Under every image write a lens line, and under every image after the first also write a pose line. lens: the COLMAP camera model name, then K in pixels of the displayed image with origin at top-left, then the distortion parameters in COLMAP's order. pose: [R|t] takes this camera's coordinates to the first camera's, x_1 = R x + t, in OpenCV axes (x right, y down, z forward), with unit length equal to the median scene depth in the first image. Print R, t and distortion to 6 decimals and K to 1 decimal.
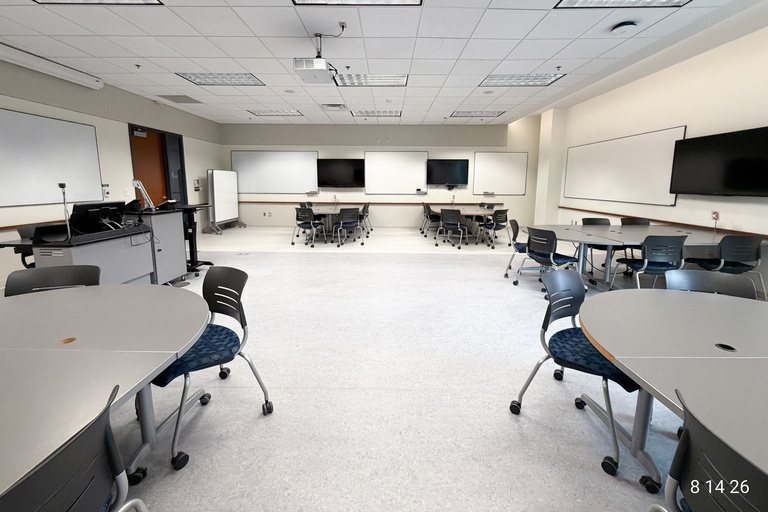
lens RADIAL K [[308.9, 0, 389.7], [0, 308.9, 235.6], [0, 0, 1]] dist [-0.000092, -0.000118]
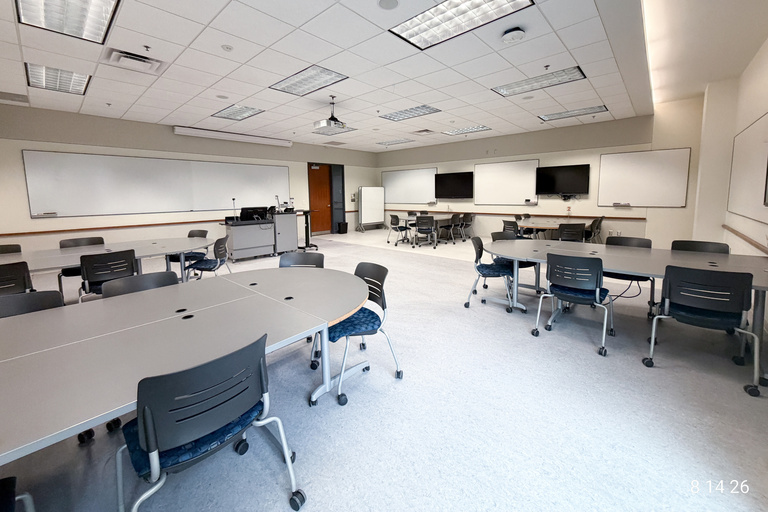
lens RADIAL K [[308.9, 0, 383.3], [0, 308.9, 244.3], [0, 0, 1]] dist [-0.000092, -0.000118]
pose [[0.732689, 0.095018, -0.673898, 0.472110], [-0.098333, 0.994596, 0.033324, -0.005219], [0.673422, 0.041850, 0.738073, 0.021436]]
